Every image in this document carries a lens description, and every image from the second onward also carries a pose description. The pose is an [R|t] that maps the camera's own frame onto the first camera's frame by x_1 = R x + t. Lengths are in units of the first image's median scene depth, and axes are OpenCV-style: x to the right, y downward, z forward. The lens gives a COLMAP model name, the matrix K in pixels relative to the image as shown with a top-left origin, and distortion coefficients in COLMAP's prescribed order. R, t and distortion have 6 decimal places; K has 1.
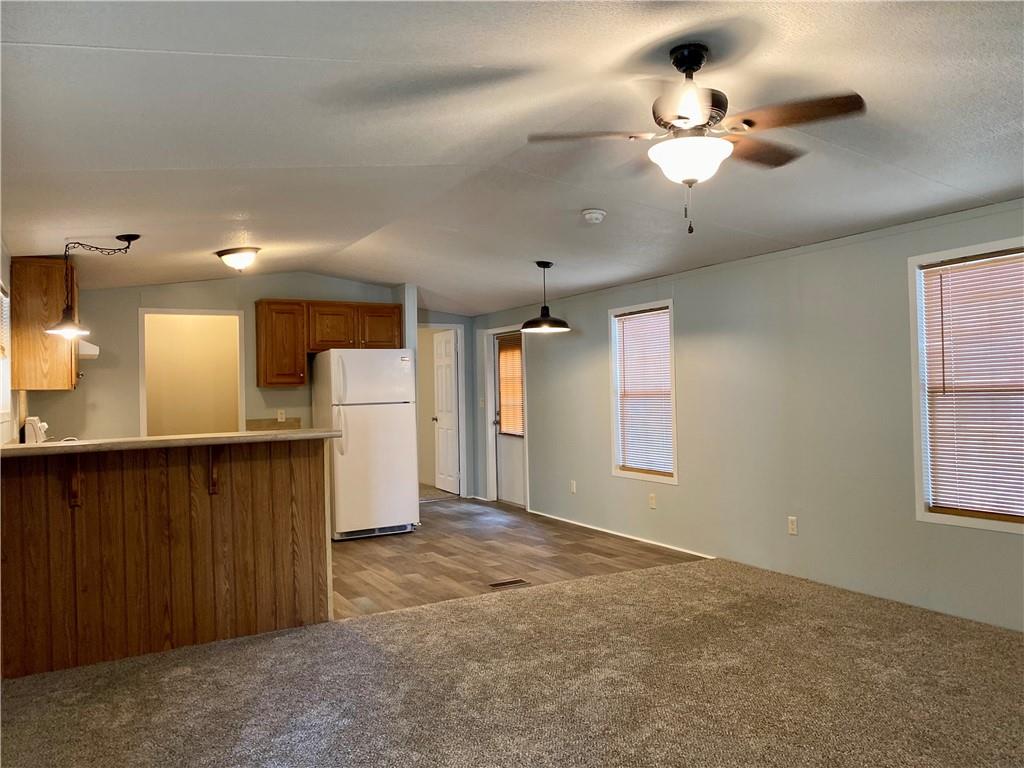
lens RADIAL K [[765.6, 0, 512.0], [0, 765.6, 384.0], [0, 0, 1]] dist [-0.057460, -0.001003]
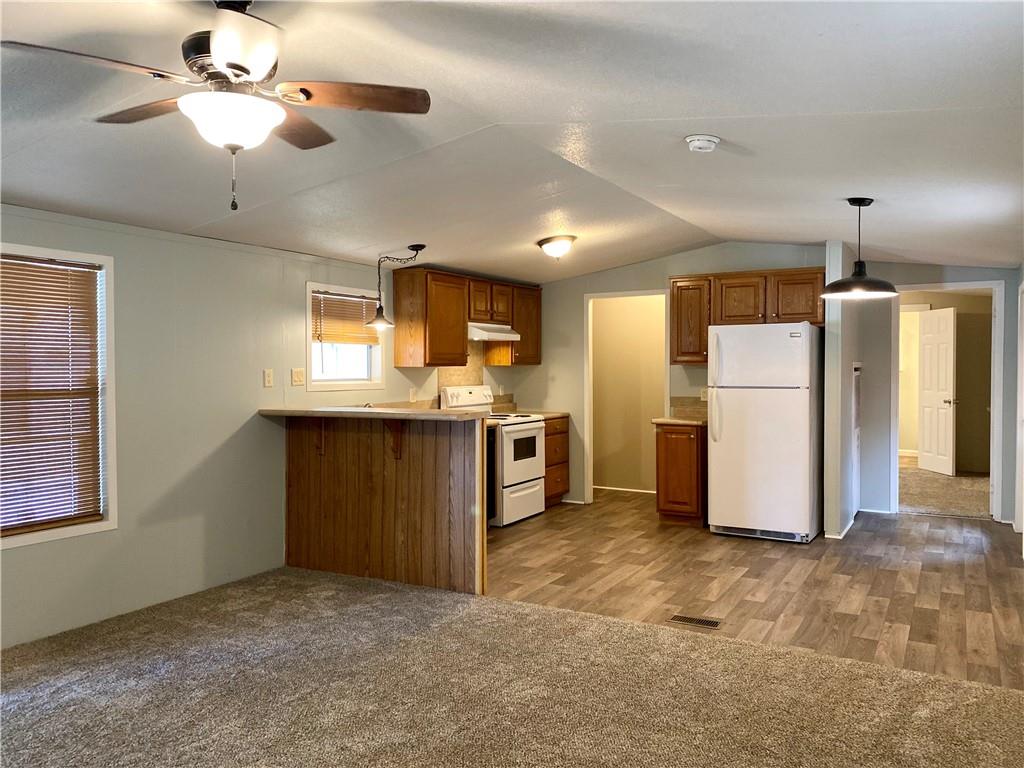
lens RADIAL K [[754.9, 0, 512.0], [0, 754.9, 384.0], [0, 0, 1]] dist [0.046961, -0.001315]
pose [[0.506119, 0.043272, -0.861377, 0.659090], [-0.002729, 0.998816, 0.048573, -0.030314], [0.862459, -0.022233, 0.505638, 0.497383]]
